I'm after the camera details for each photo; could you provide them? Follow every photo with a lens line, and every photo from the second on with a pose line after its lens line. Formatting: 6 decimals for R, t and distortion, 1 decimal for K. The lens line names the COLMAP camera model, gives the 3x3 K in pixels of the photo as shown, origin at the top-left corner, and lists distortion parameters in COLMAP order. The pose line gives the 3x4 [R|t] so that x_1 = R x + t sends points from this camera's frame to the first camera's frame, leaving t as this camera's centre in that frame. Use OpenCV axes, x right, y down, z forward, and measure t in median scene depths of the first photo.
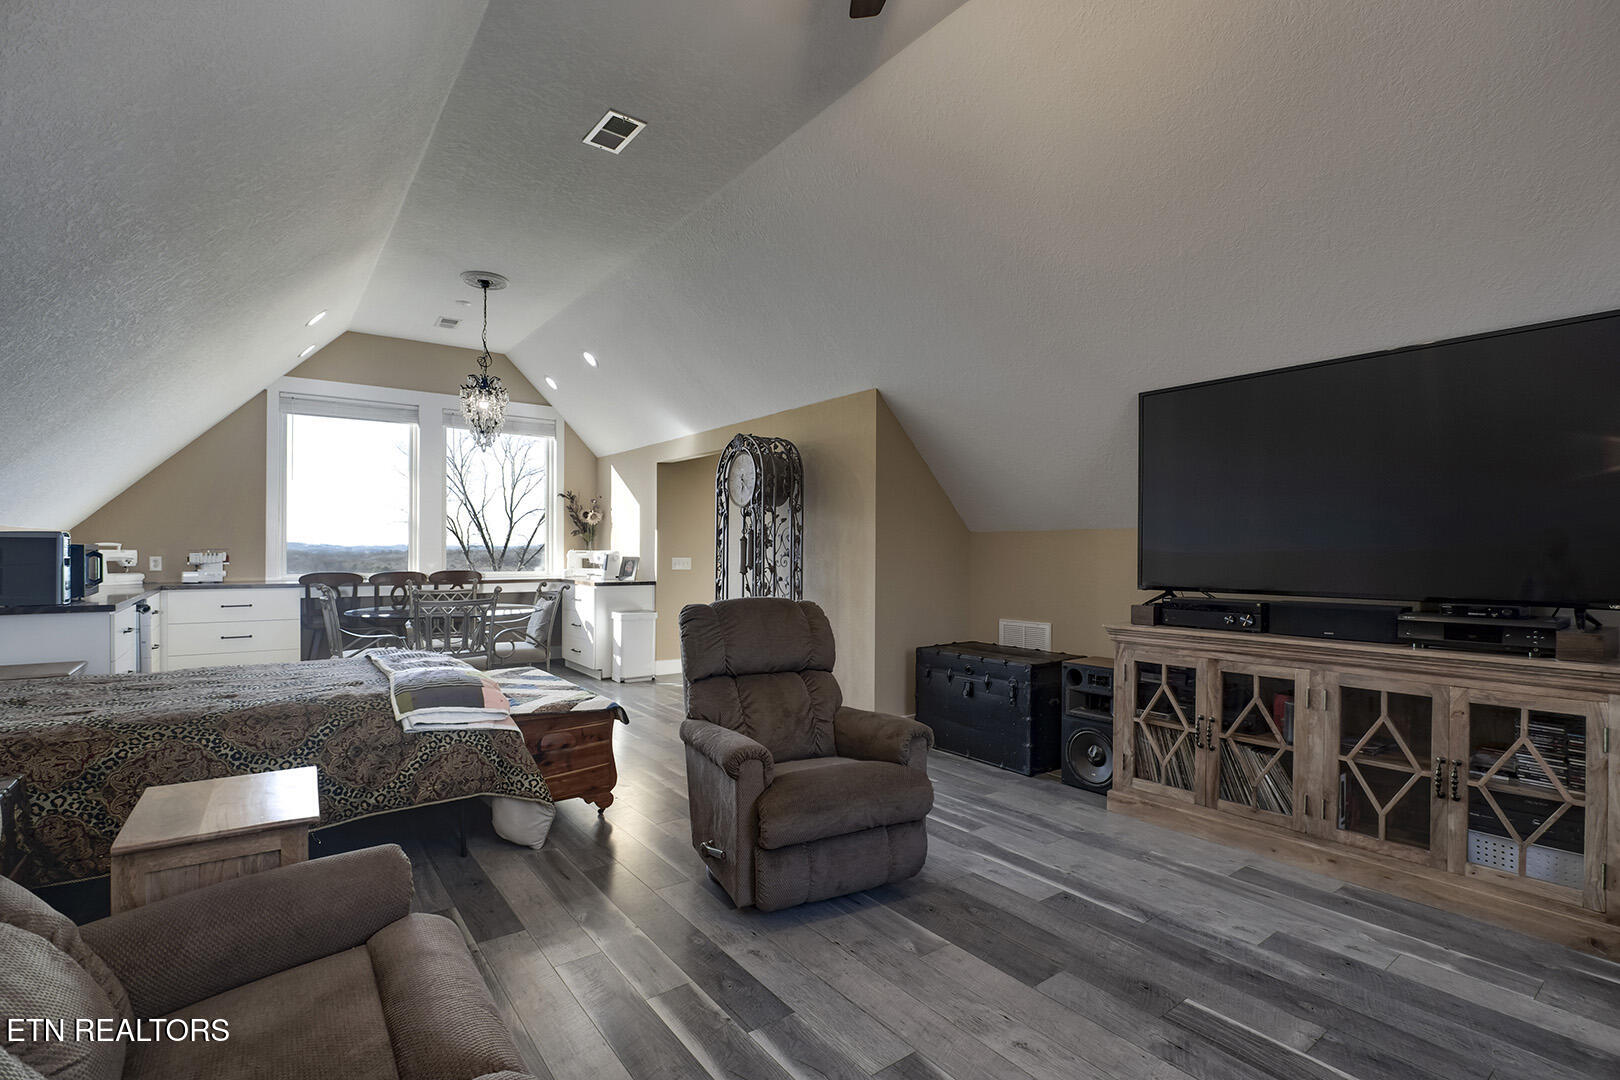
lens RADIAL K [[757.0, 0, 809.9], [0, 757.0, 546.7], [0, 0, 1]] dist [-0.005783, -0.000291]
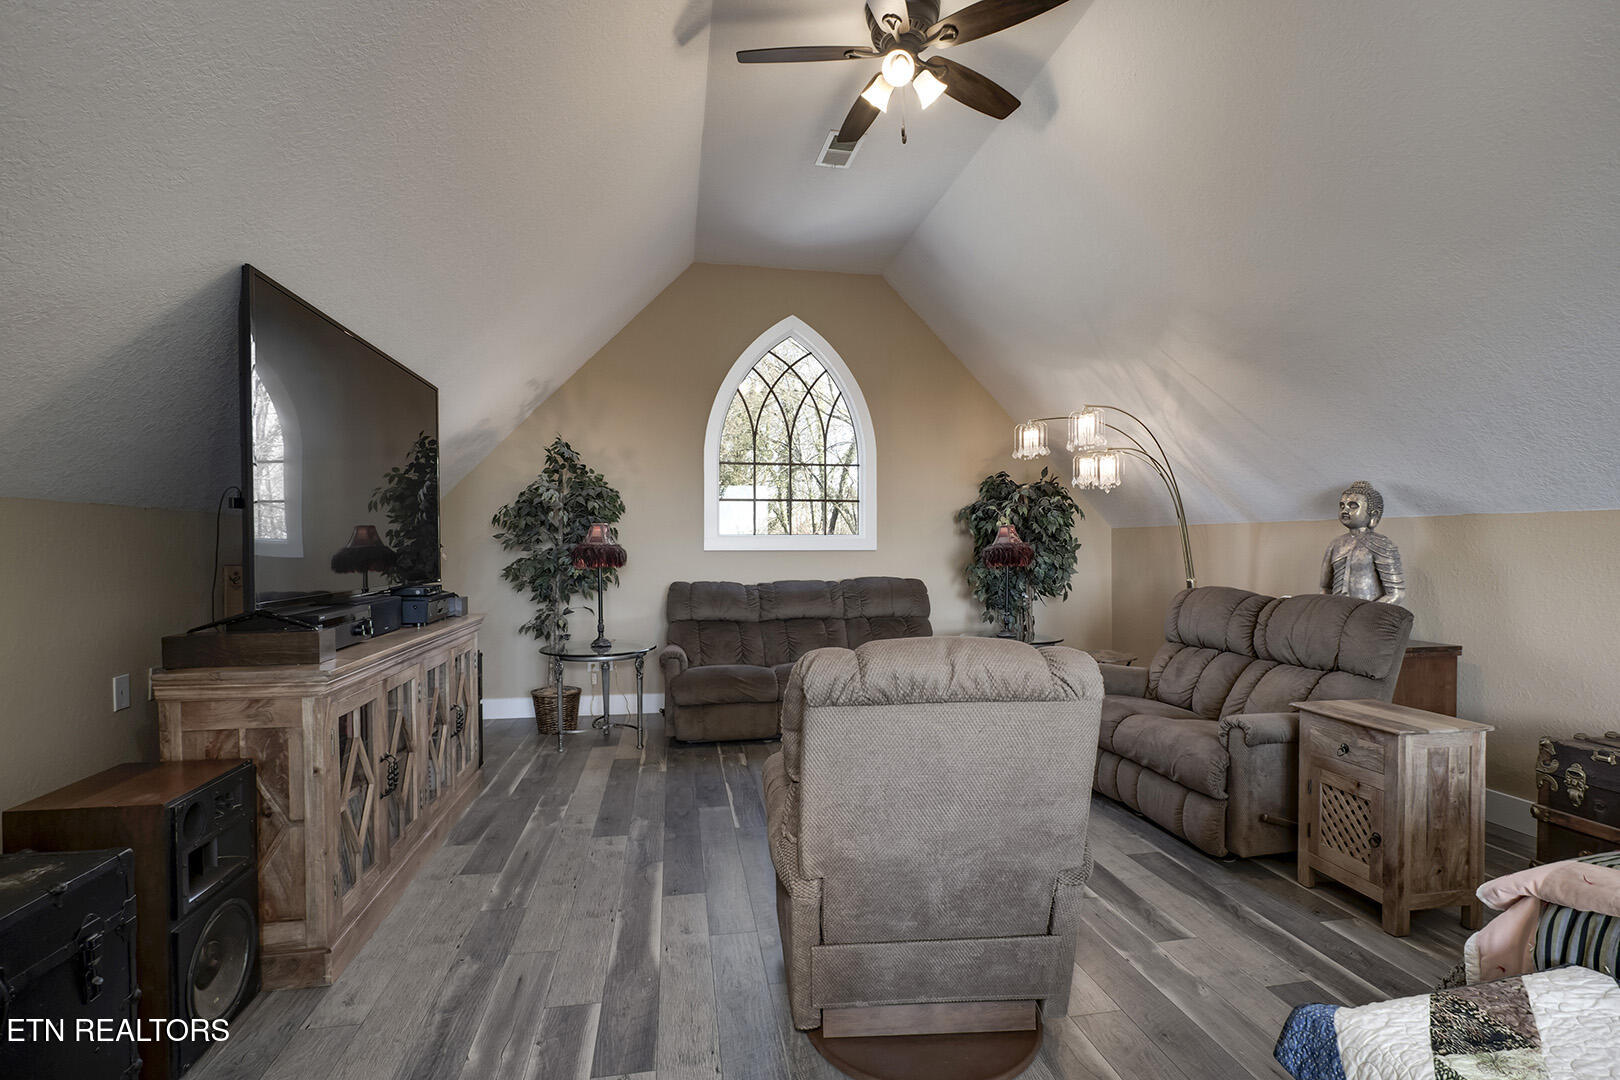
lens RADIAL K [[757.0, 0, 809.5], [0, 757.0, 549.0], [0, 0, 1]] dist [-0.005783, -0.000291]
pose [[-0.892168, -0.003150, 0.451693, -0.267404], [-0.000656, 0.999984, 0.005679, 0.007730], [-0.451703, 0.004771, -0.892156, 1.802892]]
